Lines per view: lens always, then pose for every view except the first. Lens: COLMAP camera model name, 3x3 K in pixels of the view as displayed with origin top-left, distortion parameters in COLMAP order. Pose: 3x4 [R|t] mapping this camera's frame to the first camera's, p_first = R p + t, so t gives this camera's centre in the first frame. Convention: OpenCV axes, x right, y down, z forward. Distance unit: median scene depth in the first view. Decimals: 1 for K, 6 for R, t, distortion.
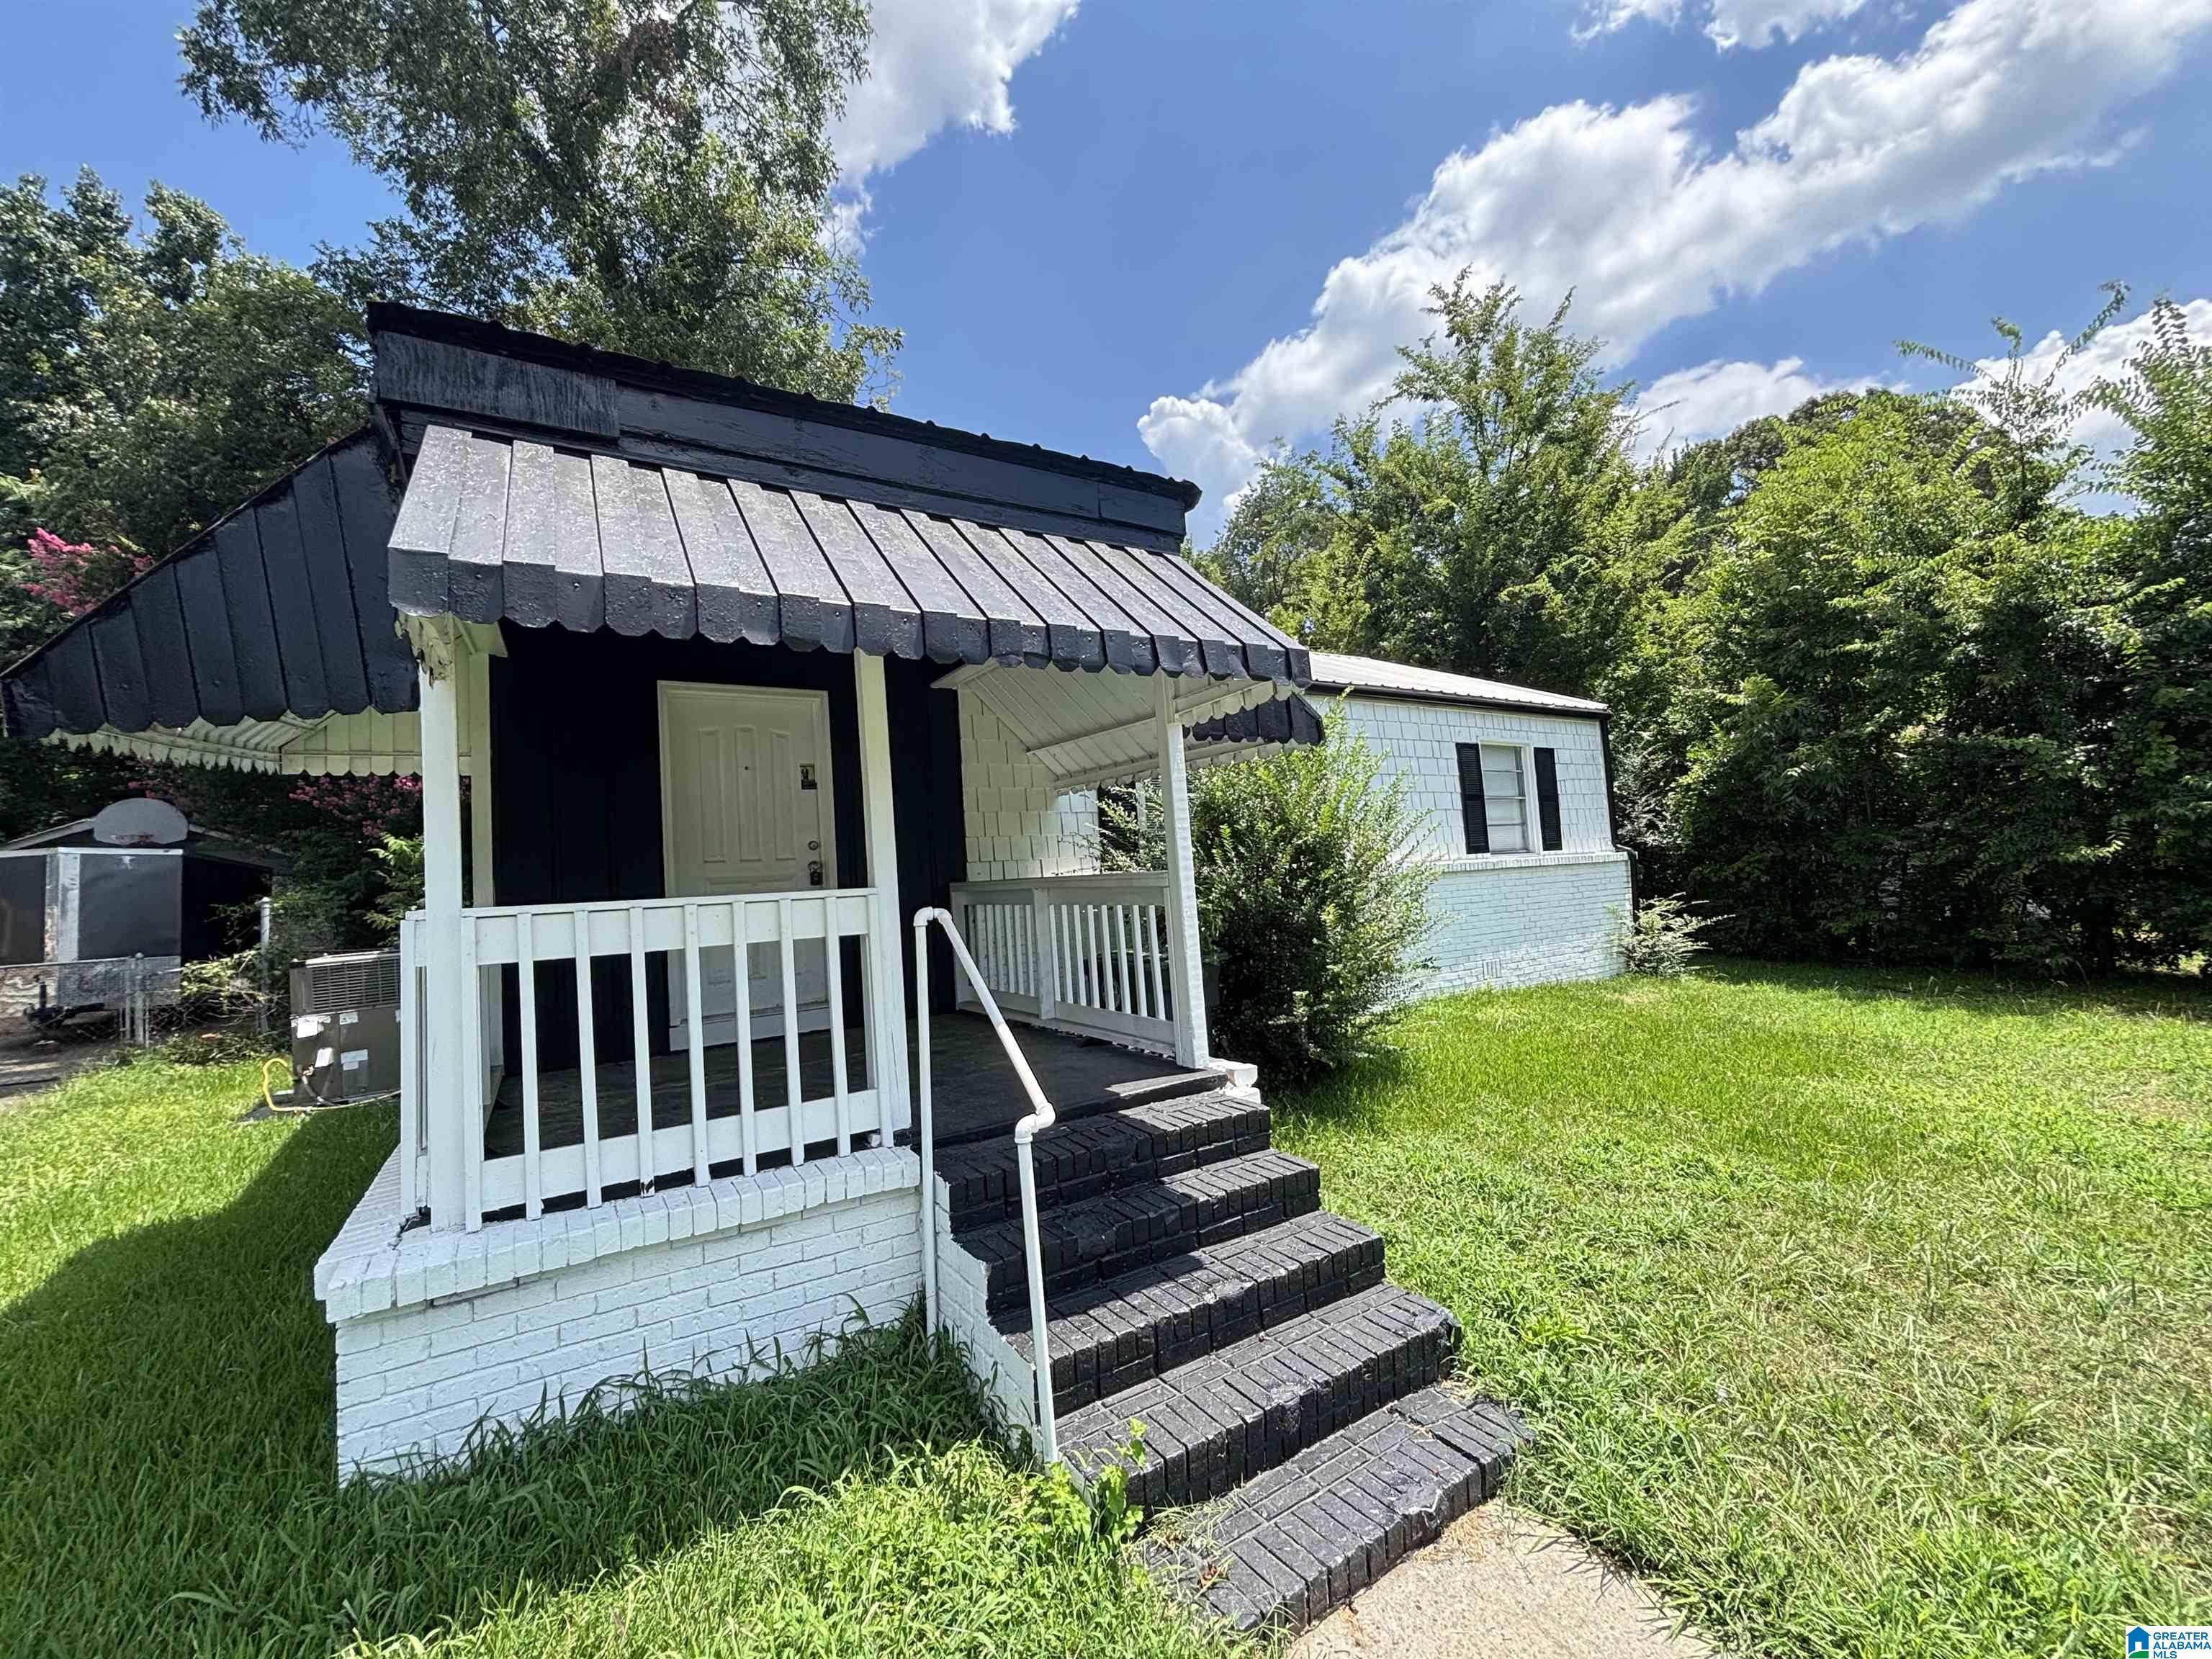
lens RADIAL K [[903.9, 0, 1106.0], [0, 903.9, 829.5], [0, 0, 1]] dist [0.002074, 0.000228]
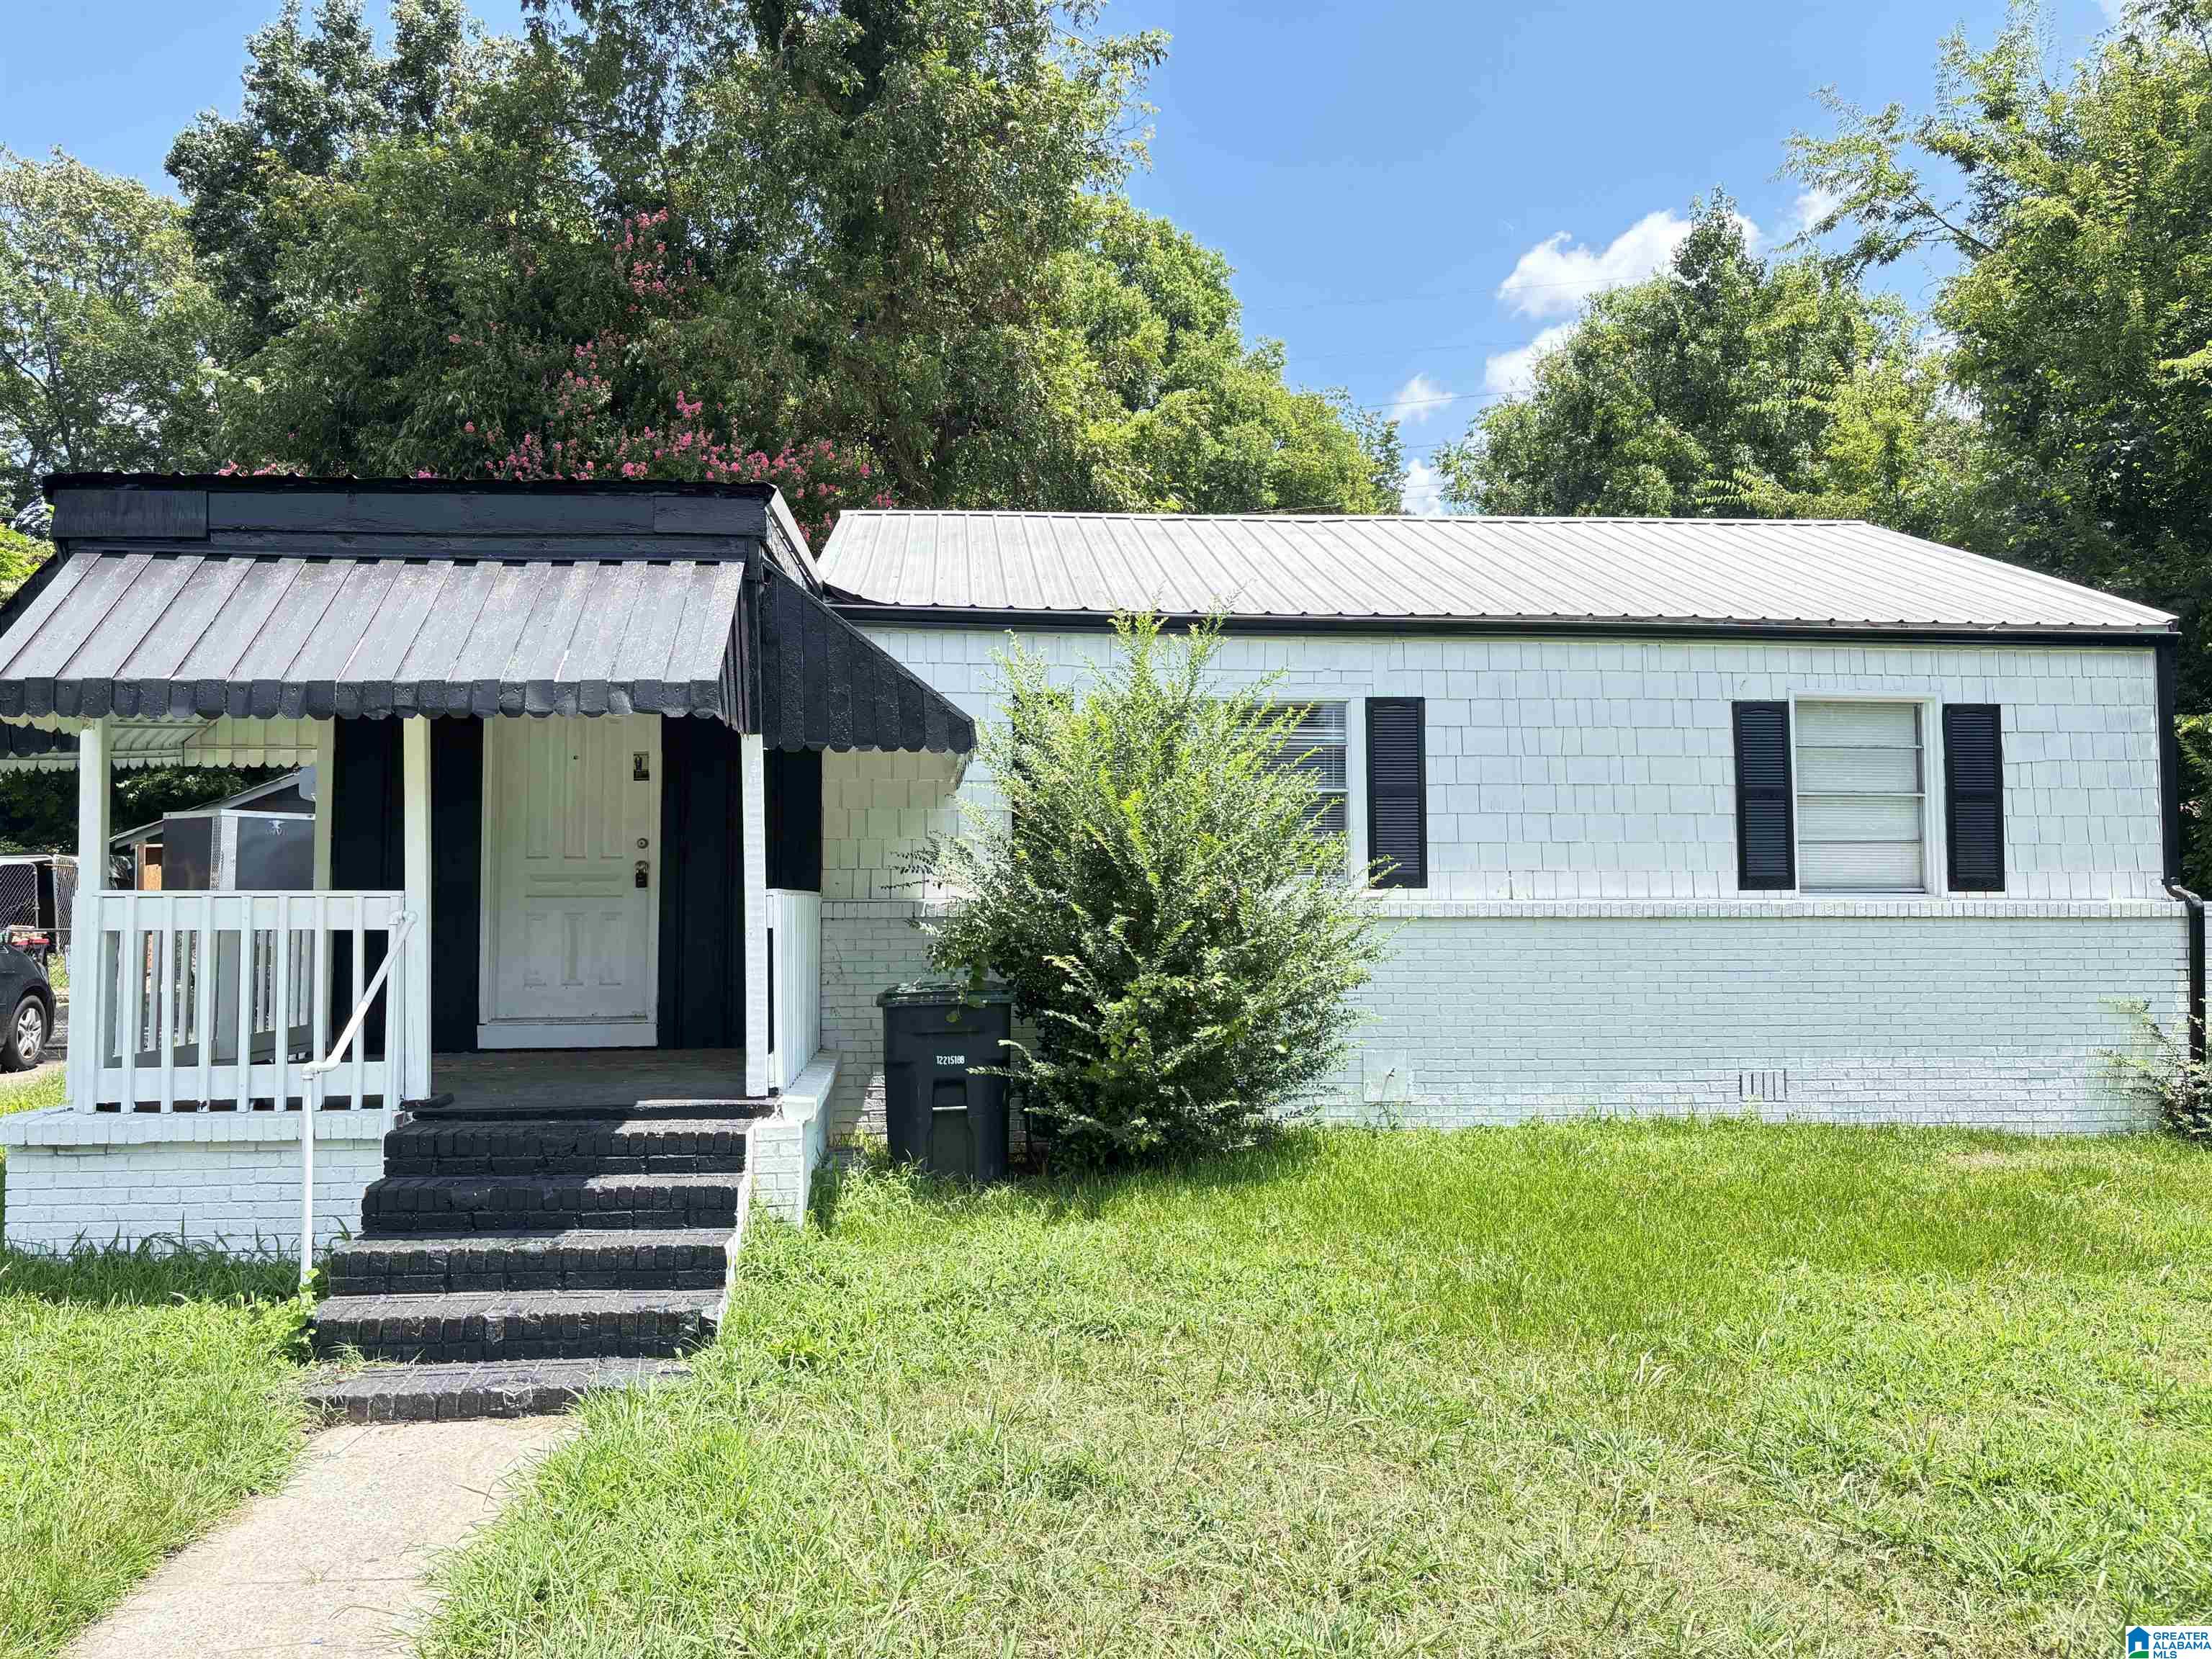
lens RADIAL K [[1696.9, 0, 1103.2], [0, 1696.9, 859.2], [0, 0, 1]] dist [0.016472, -0.001387]
pose [[0.888113, 0.041076, -0.457786, 0.523450], [-0.022897, 0.998716, 0.045191, -0.032480], [0.459054, -0.029653, 0.887913, -0.176070]]
